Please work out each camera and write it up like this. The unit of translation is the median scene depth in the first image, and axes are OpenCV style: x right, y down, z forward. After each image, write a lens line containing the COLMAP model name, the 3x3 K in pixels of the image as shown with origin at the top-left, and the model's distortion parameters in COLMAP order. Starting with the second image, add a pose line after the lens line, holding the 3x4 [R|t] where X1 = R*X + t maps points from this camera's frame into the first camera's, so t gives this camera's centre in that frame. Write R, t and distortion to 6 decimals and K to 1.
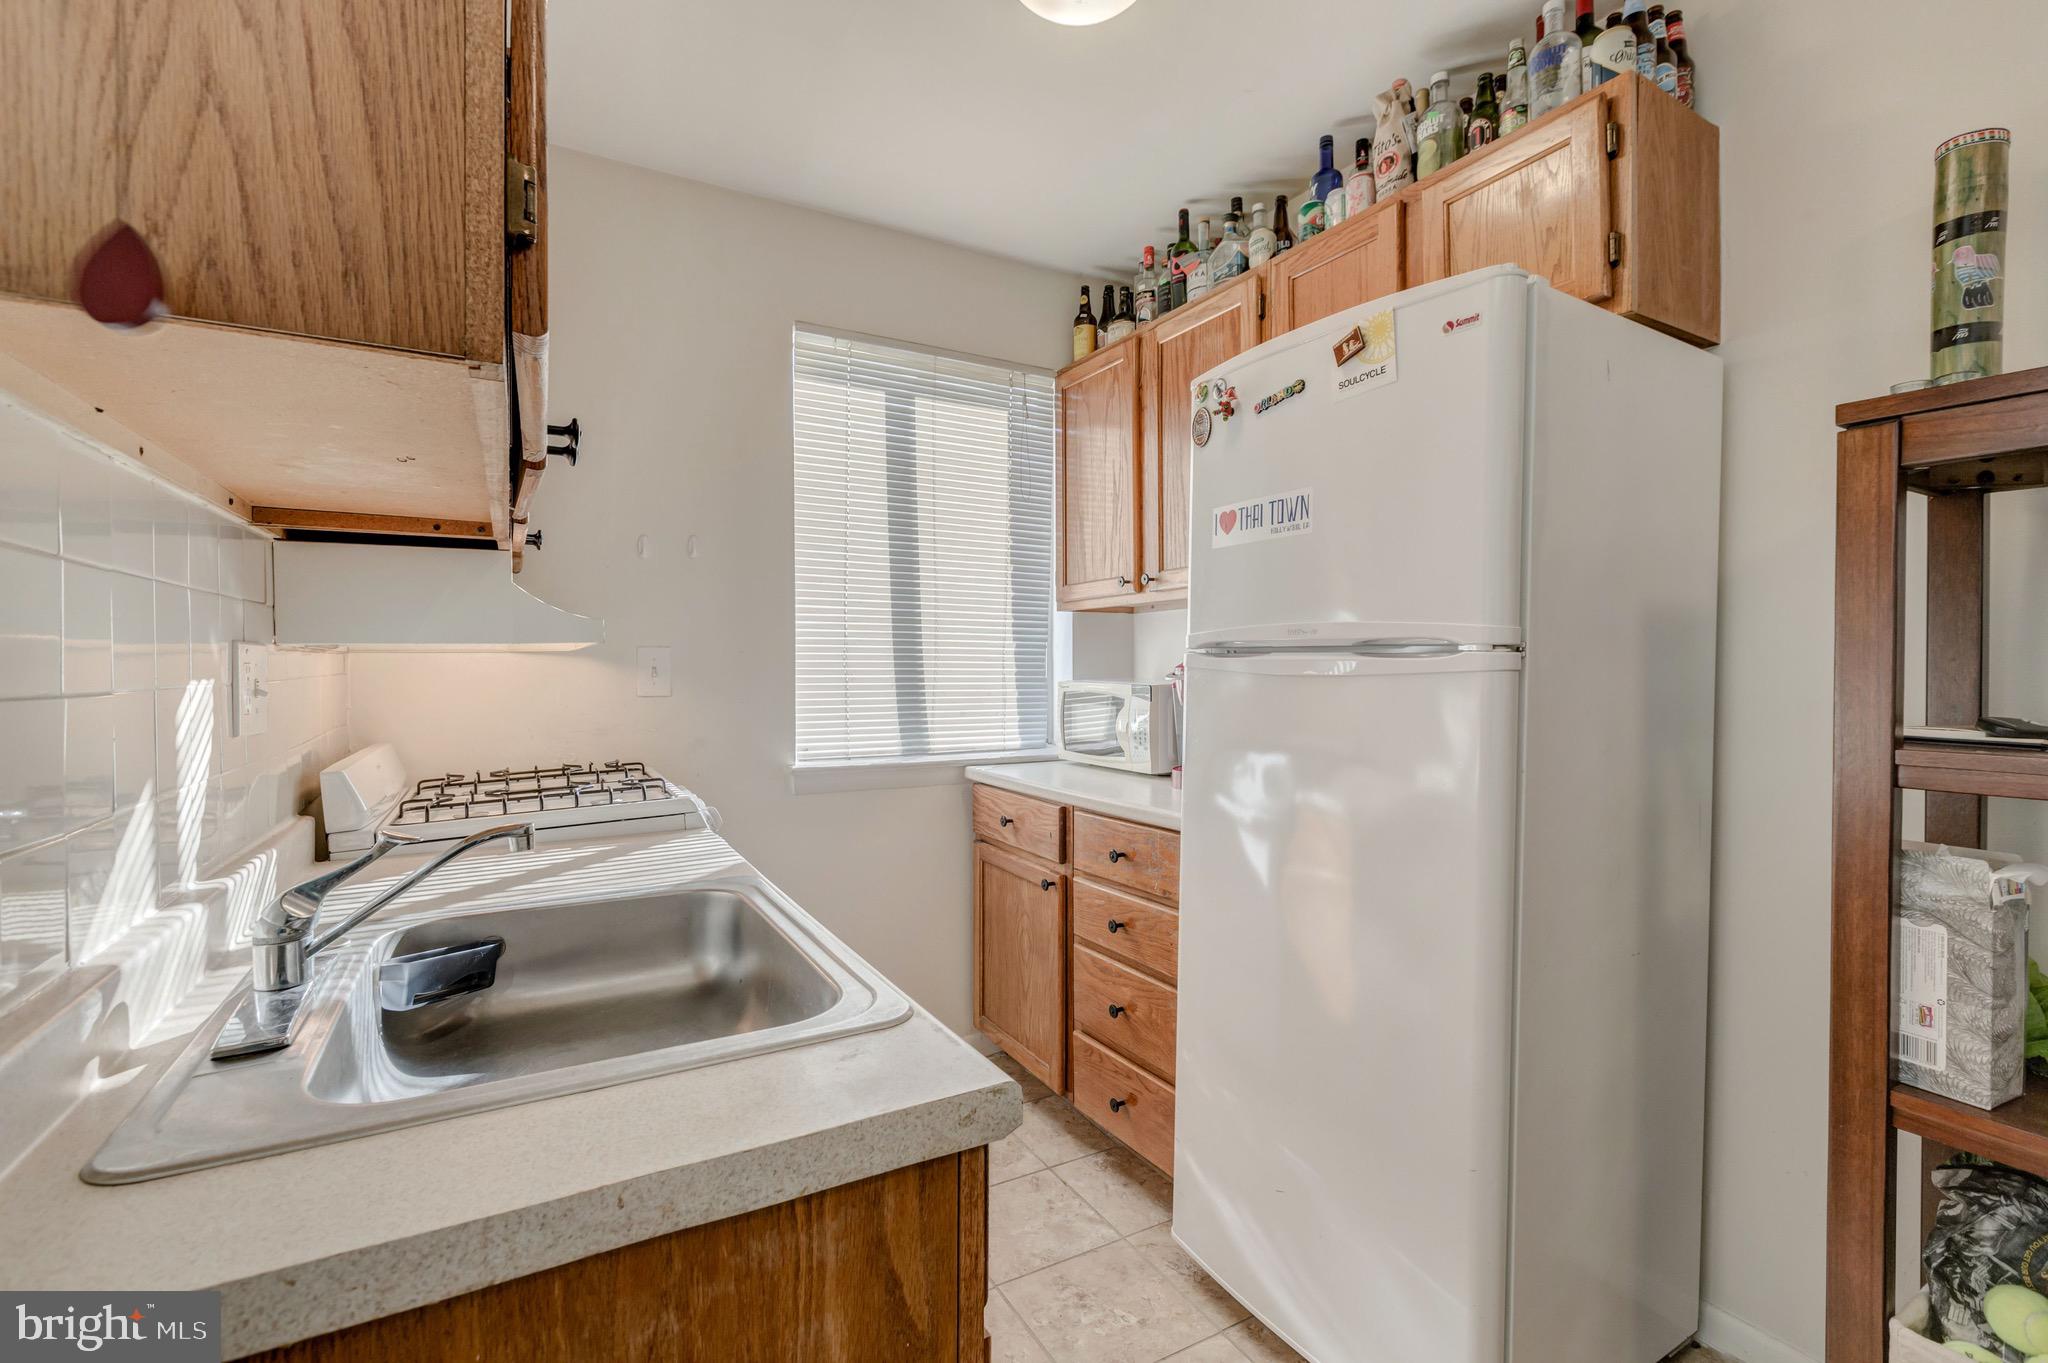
lens RADIAL K [[909.3, 0, 1027.5], [0, 909.3, 676.7], [0, 0, 1]] dist [-0.000016, -0.000096]
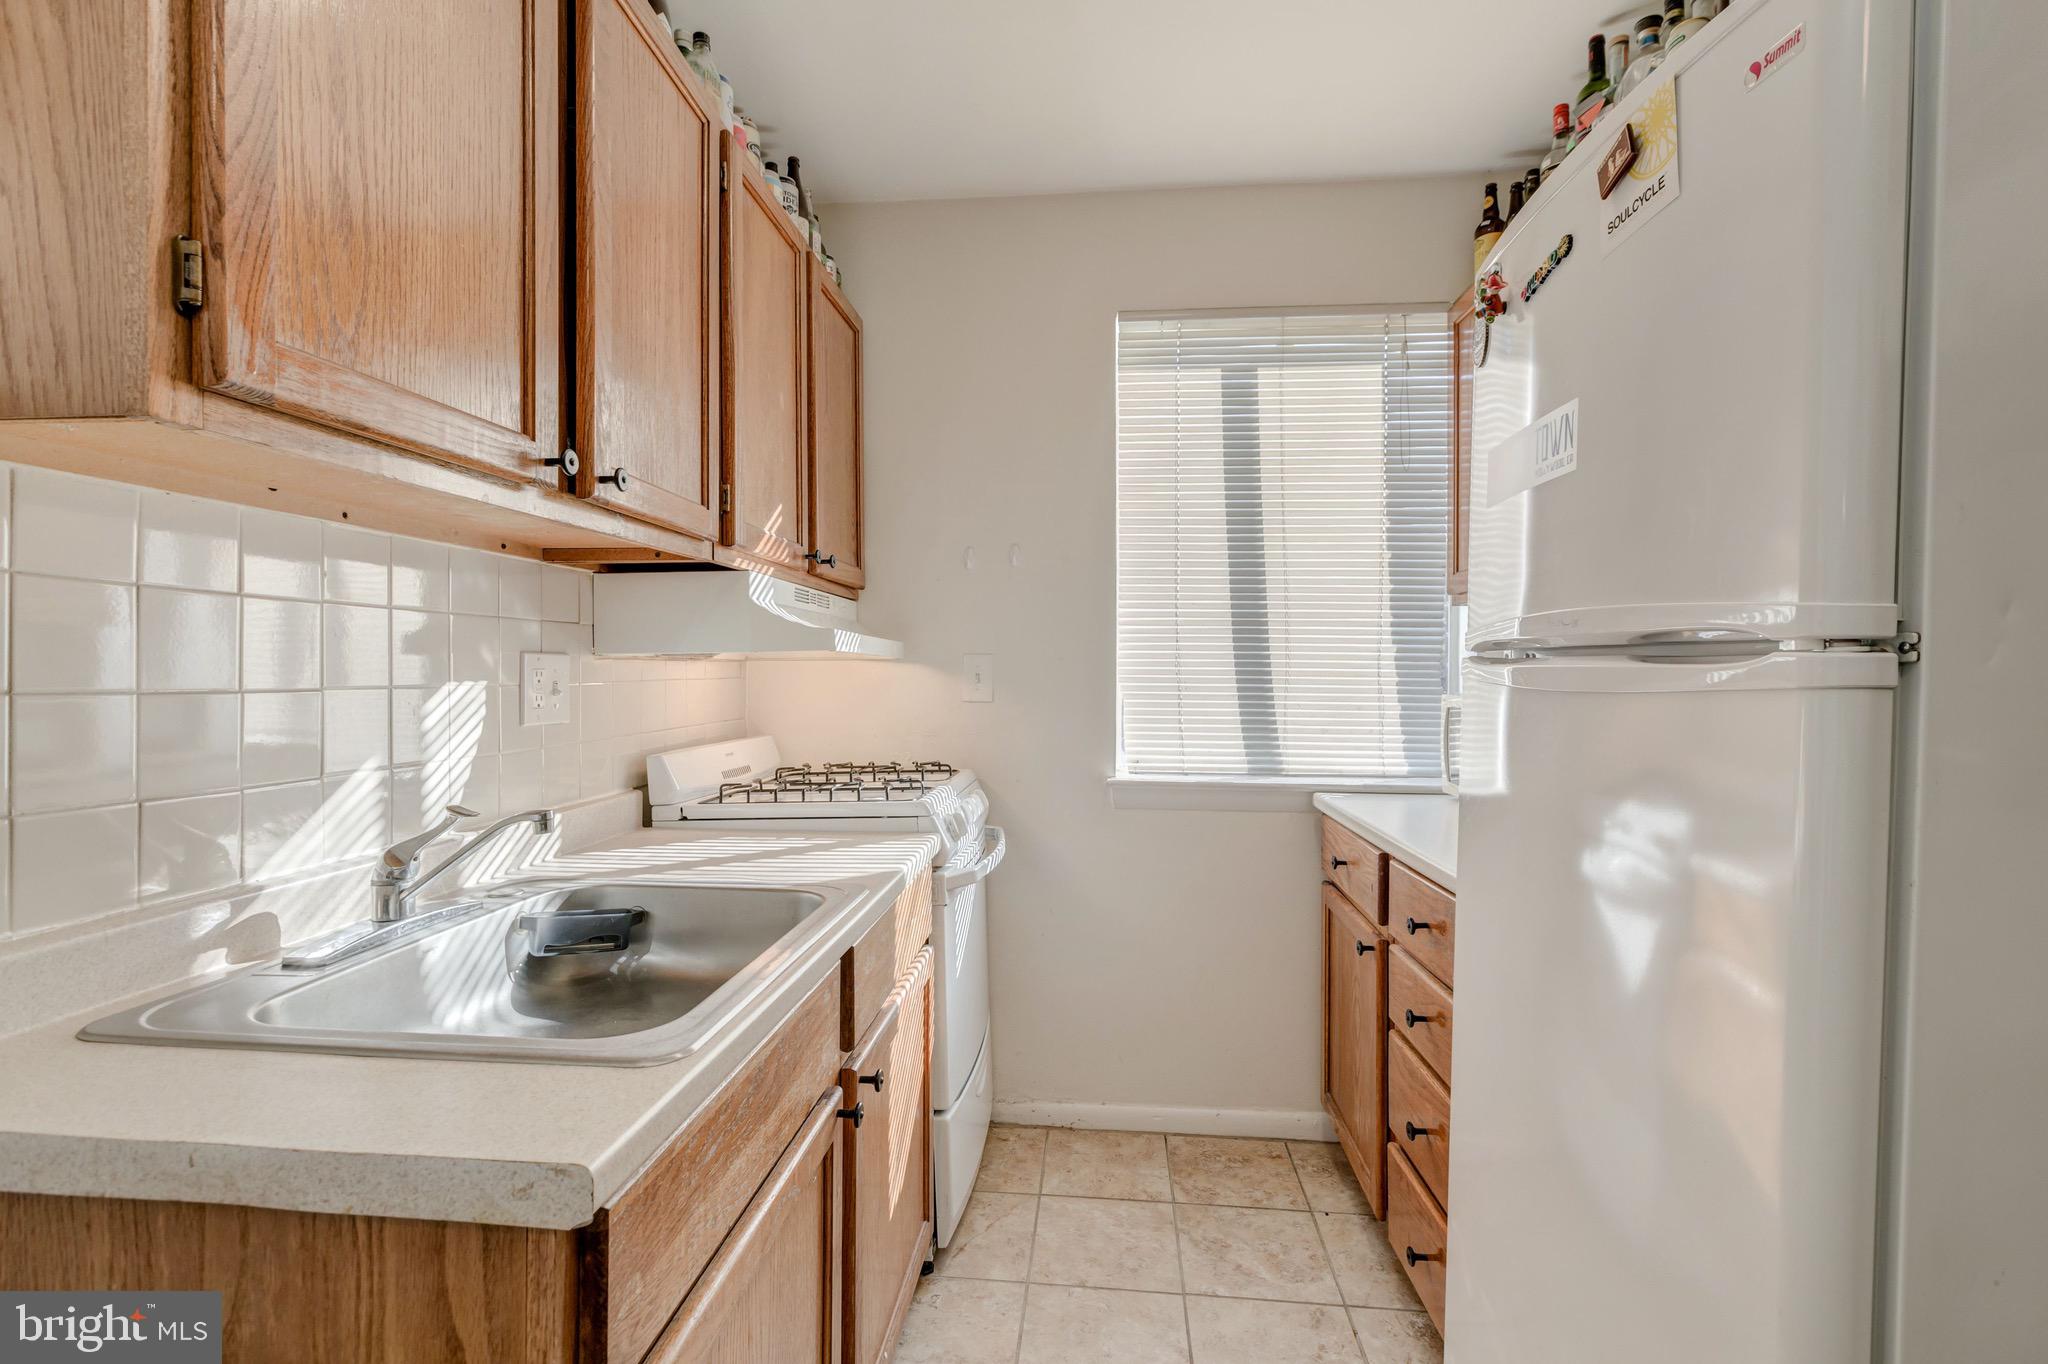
lens RADIAL K [[929.1, 0, 1019.9], [0, 929.1, 678.7], [0, 0, 1]] dist [0.001046, -0.000350]
pose [[0.817785, 0.007944, -0.575469, 0.369522], [-0.011130, 0.999936, -0.002013, -0.004944], [0.575416, 0.008051, 0.817821, 0.238418]]
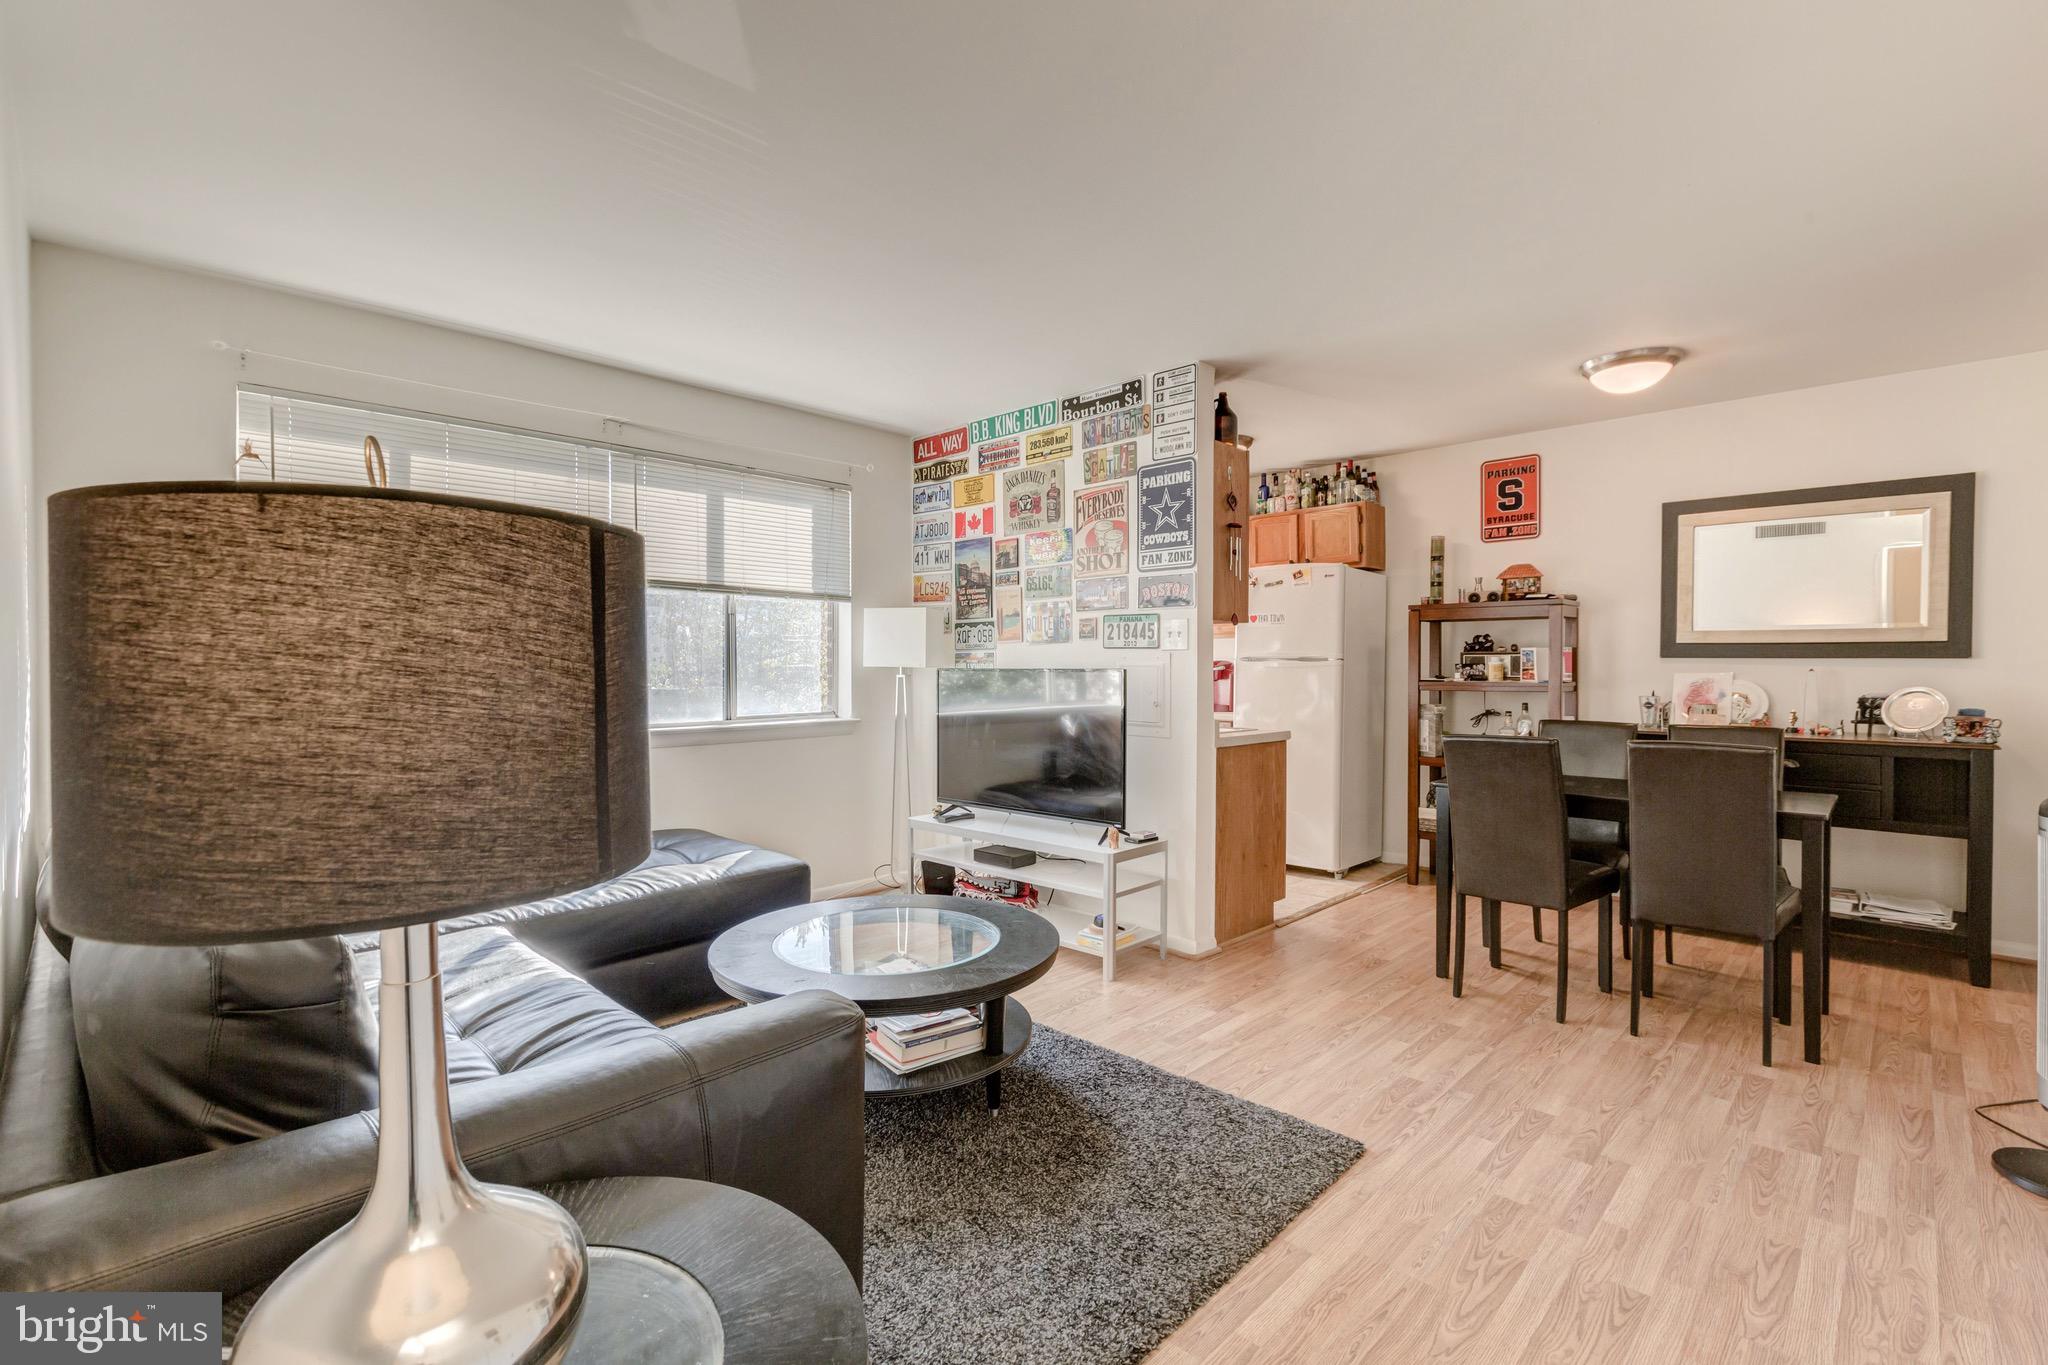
lens RADIAL K [[929.1, 0, 1019.9], [0, 929.1, 679.2], [0, 0, 1]] dist [0.001046, -0.000350]
pose [[0.961331, -0.004234, 0.275363, -1.596259], [0.004381, 0.999990, 0.000080, 0.038646], [-0.275361, 0.001130, 0.961340, -2.072064]]
